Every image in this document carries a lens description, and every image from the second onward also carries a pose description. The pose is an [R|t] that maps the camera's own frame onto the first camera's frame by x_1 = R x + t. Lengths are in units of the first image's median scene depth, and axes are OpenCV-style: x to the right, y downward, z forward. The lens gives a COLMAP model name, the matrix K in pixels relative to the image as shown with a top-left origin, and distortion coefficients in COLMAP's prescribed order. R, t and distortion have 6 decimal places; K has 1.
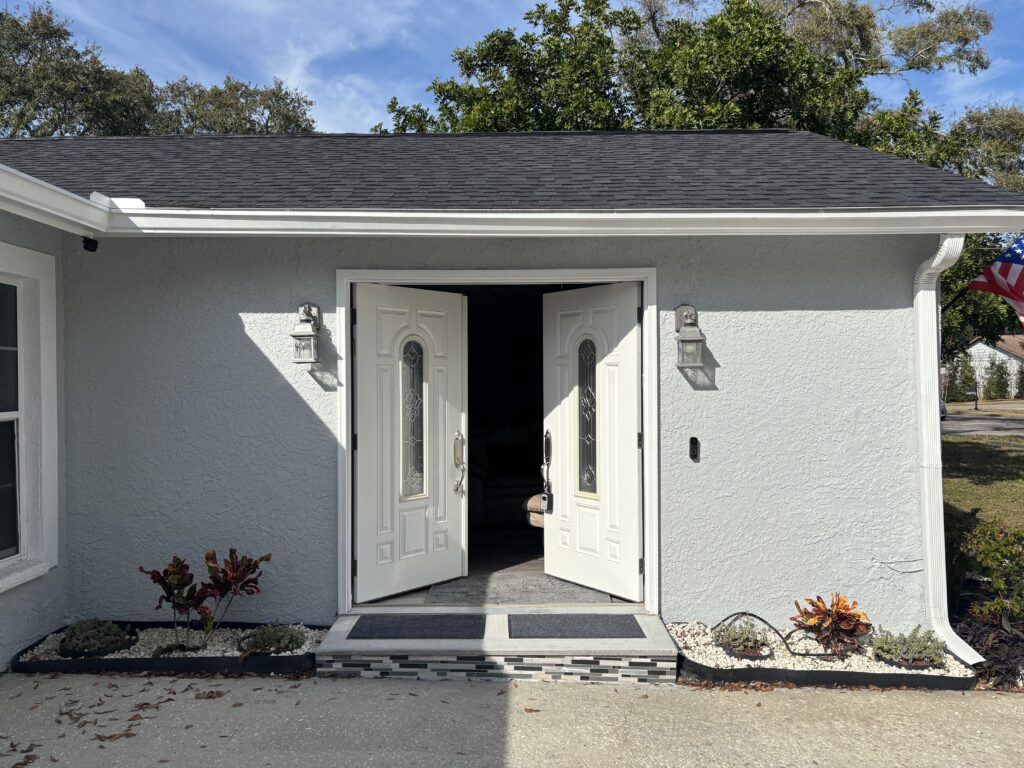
lens RADIAL K [[797.0, 0, 512.0], [0, 797.0, 384.0], [0, 0, 1]] dist [0.012179, 0.007203]
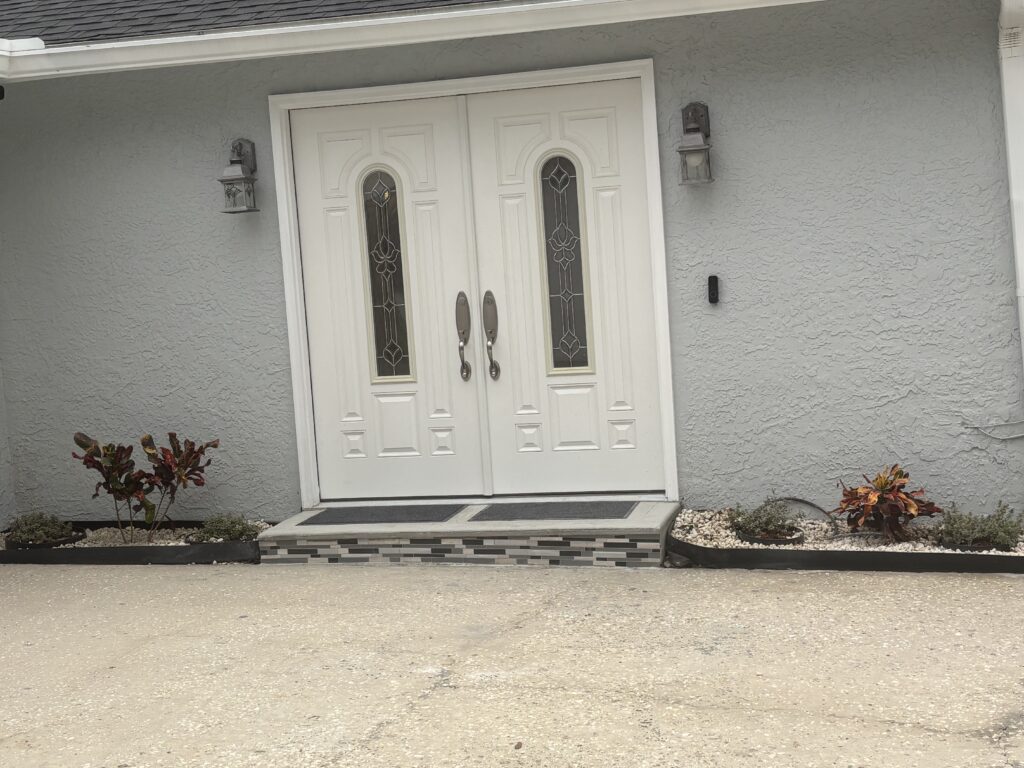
lens RADIAL K [[1471.7, 0, 512.0], [0, 1471.7, 384.0], [0, 0, 1]] dist [0.281981, -1.363644]
pose [[0.969499, -0.038740, -0.242015, 0.423468], [0.059890, 0.994941, 0.080653, 0.048064], [0.237667, -0.092687, 0.966915, -0.501977]]
